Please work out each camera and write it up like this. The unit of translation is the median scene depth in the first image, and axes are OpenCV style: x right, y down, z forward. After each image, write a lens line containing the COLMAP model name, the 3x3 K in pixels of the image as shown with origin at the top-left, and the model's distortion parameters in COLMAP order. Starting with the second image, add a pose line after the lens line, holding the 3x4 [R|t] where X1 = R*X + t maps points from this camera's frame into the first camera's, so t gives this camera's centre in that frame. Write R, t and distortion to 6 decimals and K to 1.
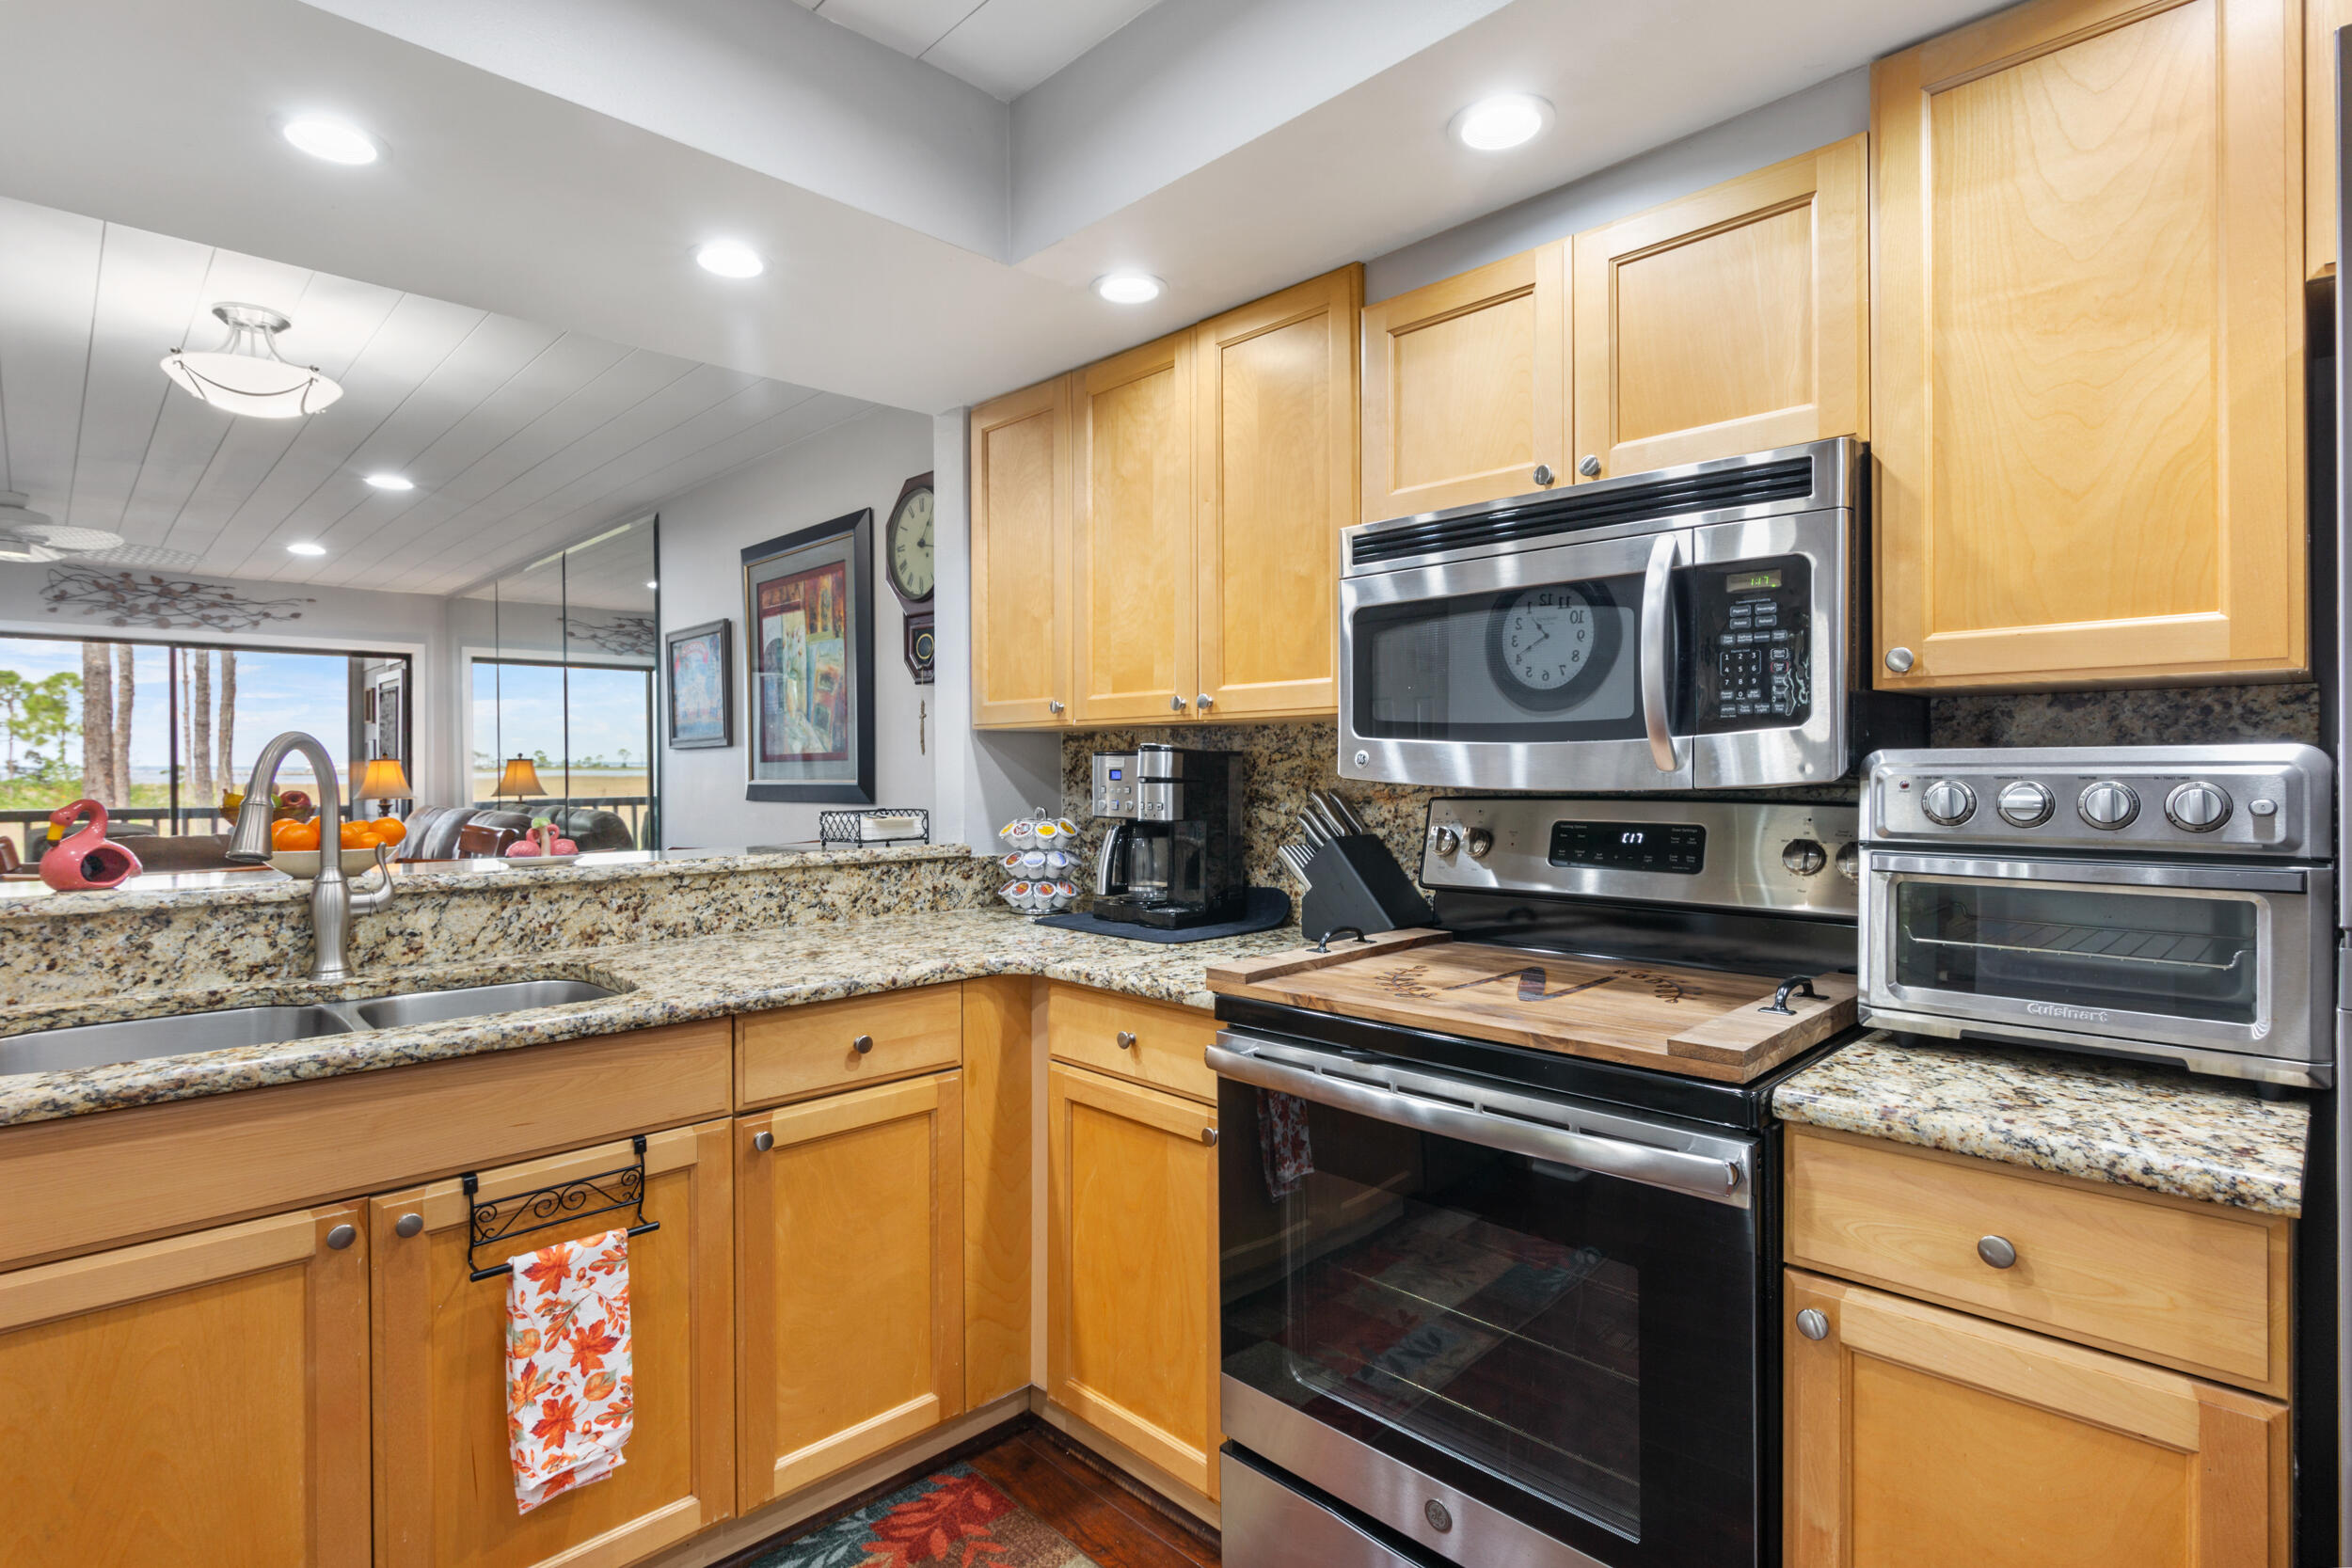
lens RADIAL K [[1159.7, 0, 1173.6], [0, 1159.7, 773.5], [0, 0, 1]] dist [0.000381, -0.000533]
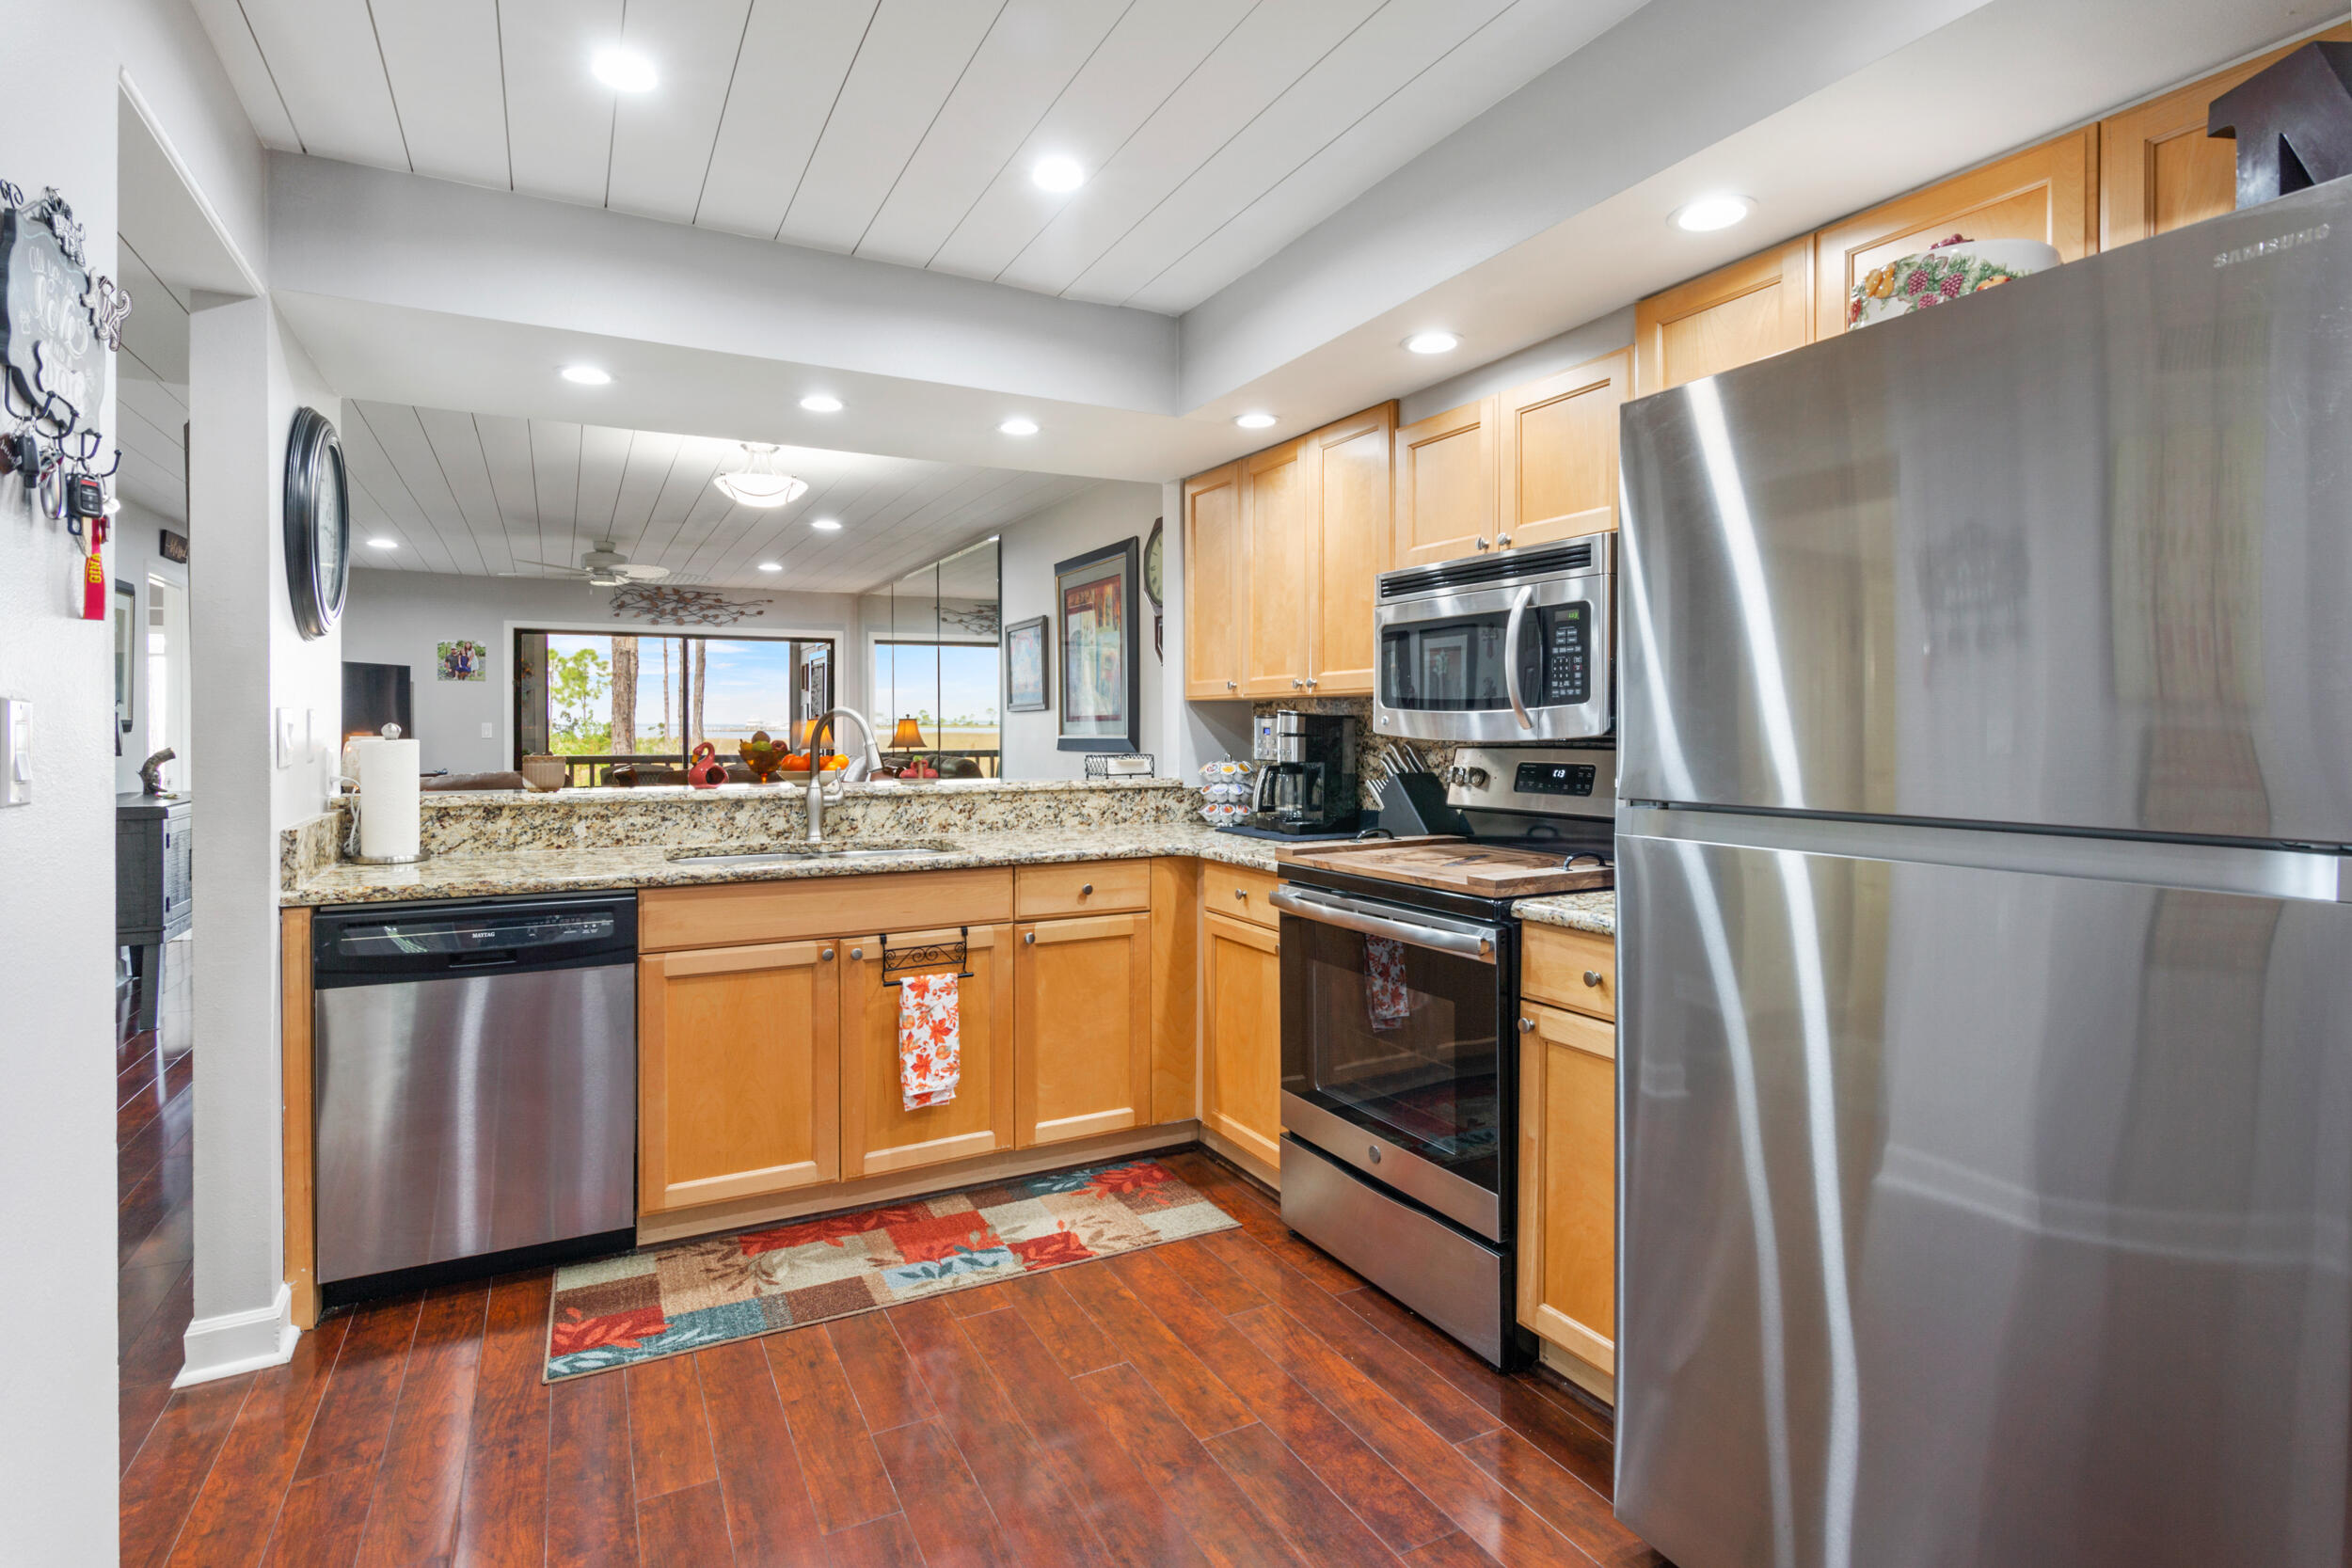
lens RADIAL K [[1156.6, 0, 1172.5], [0, 1156.6, 728.4], [0, 0, 1]] dist [-0.001676, -0.000267]
pose [[0.958606, 0.002152, -0.284726, 0.289870], [-0.002944, 0.999993, -0.002352, 0.001415], [0.284719, 0.003093, 0.958606, -0.510544]]
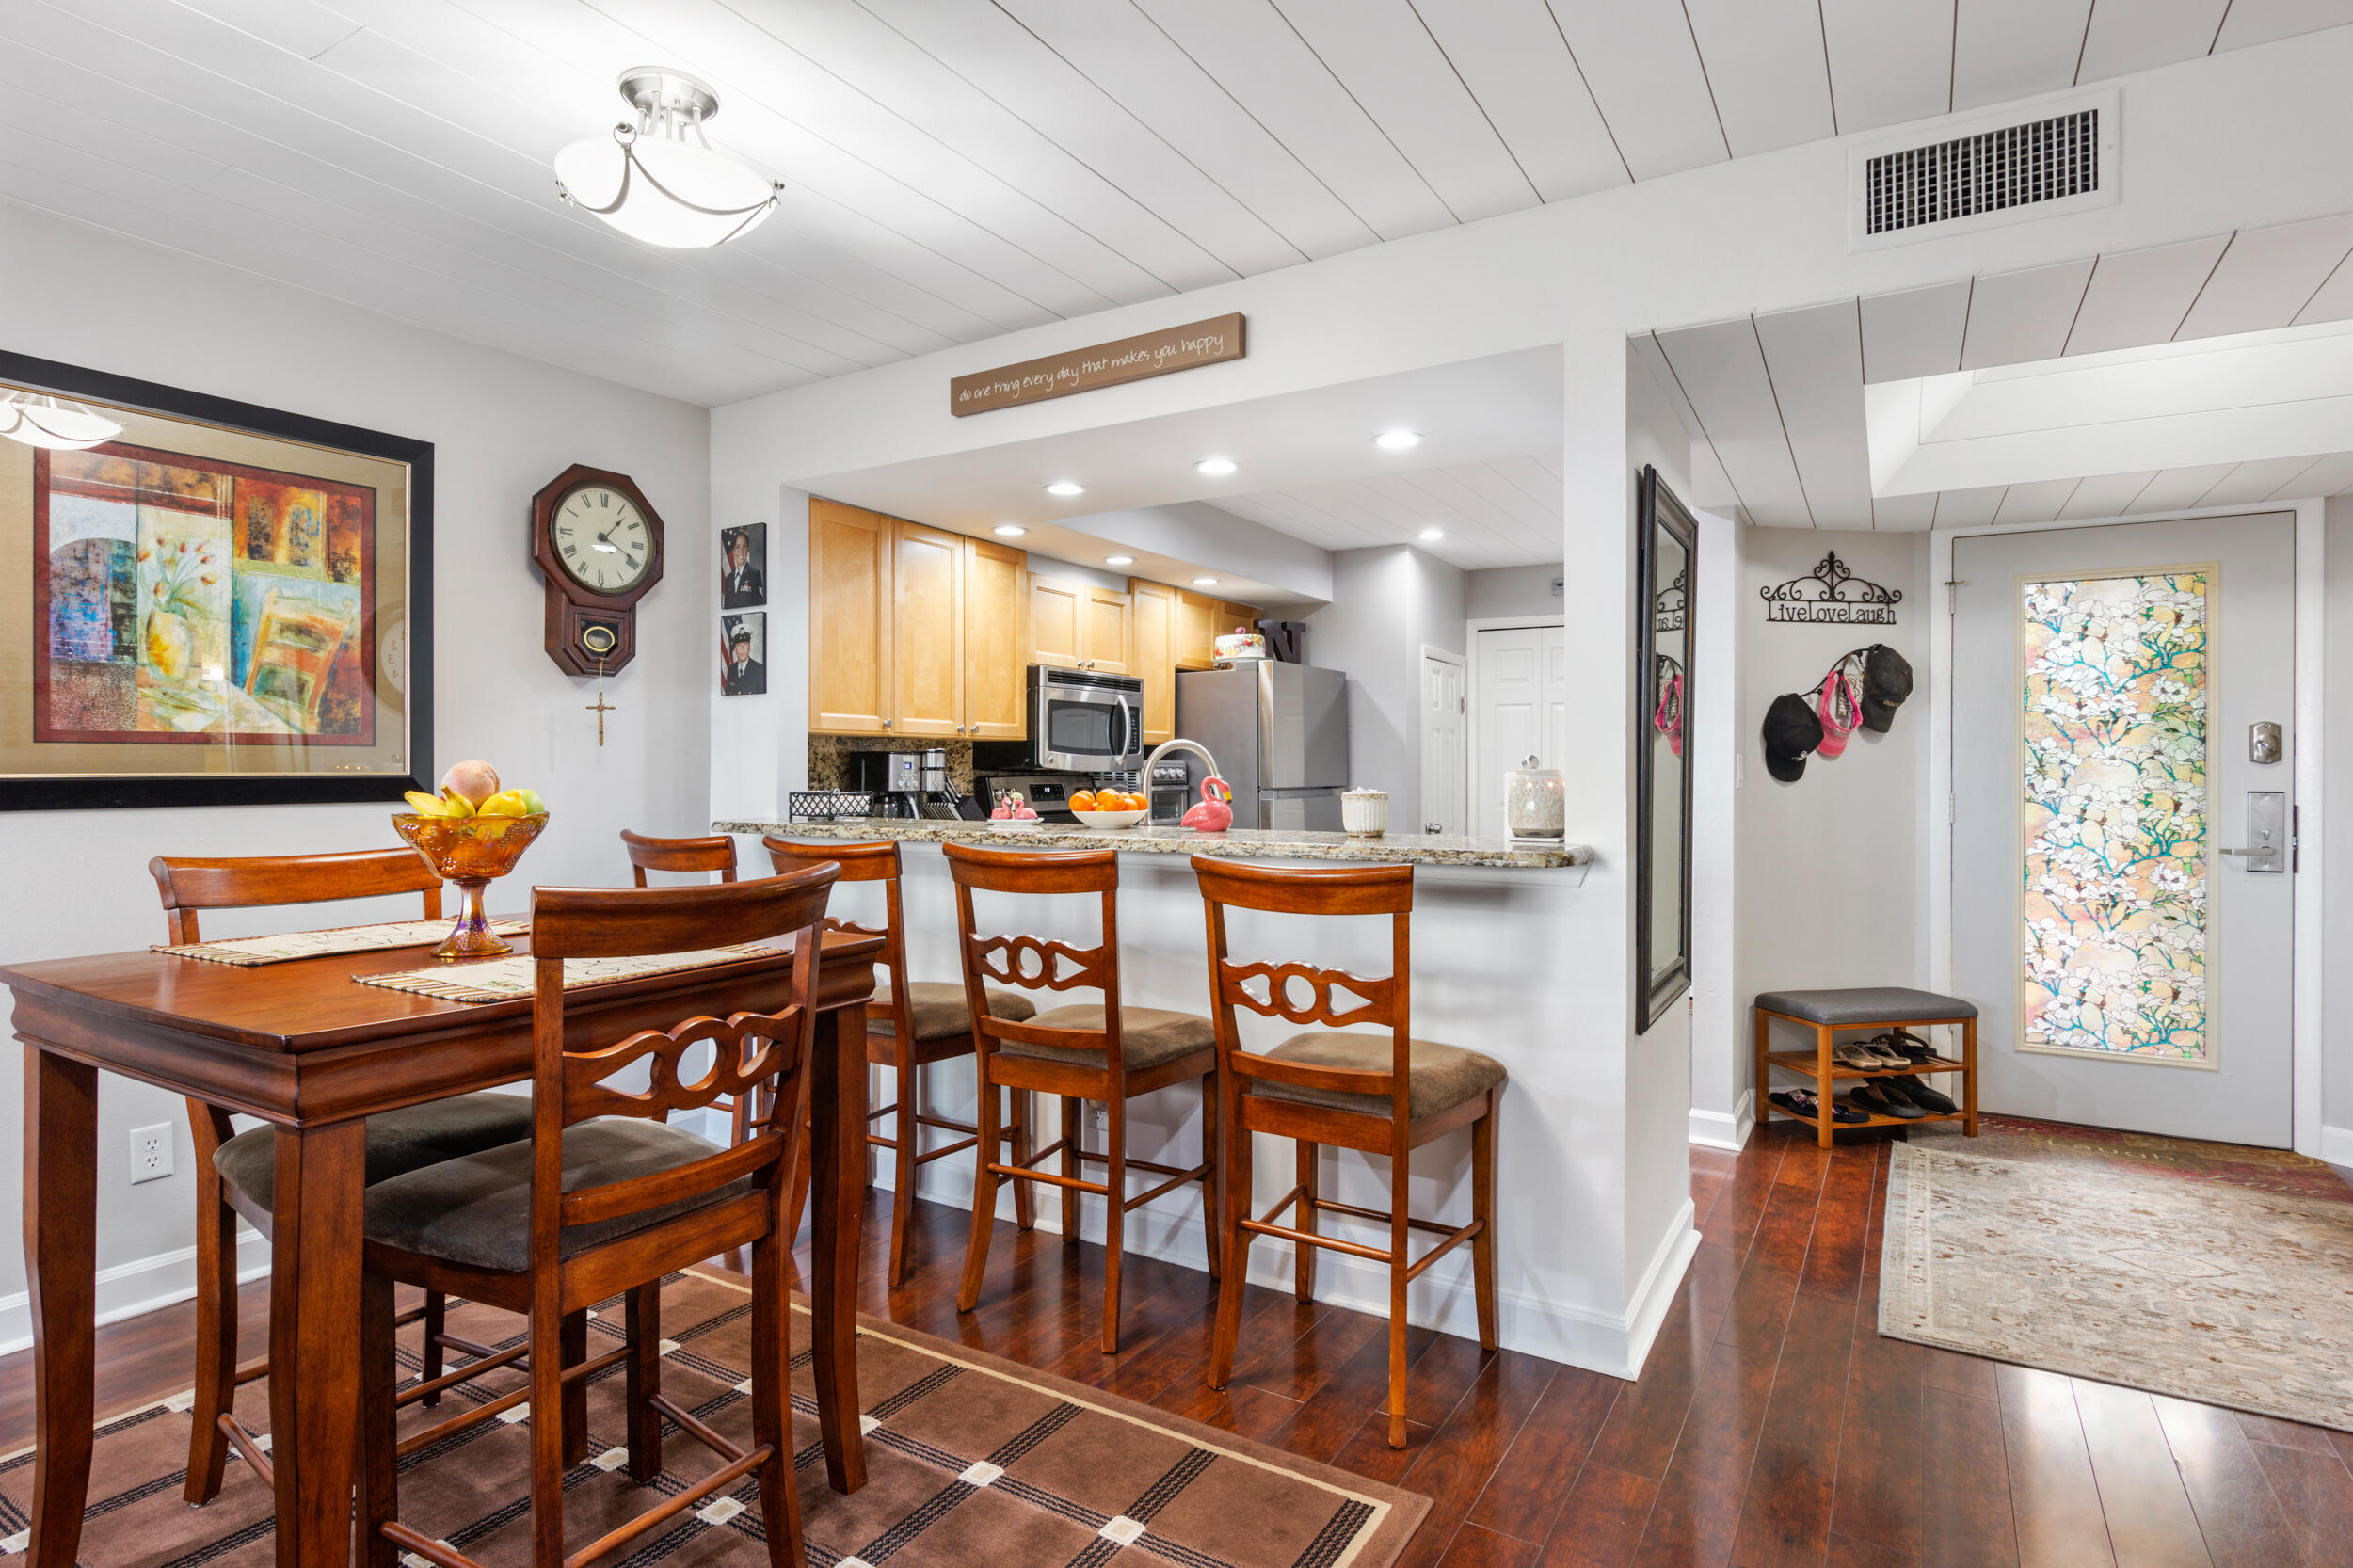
lens RADIAL K [[1210.3, 0, 1169.2], [0, 1210.3, 769.3], [0, 0, 1]] dist [0.001595, 0.000008]
pose [[-0.242317, 0.002590, 0.970194, -2.122188], [0.002543, 0.999995, -0.002035, 0.012096], [-0.970194, 0.001974, -0.242322, 1.203858]]
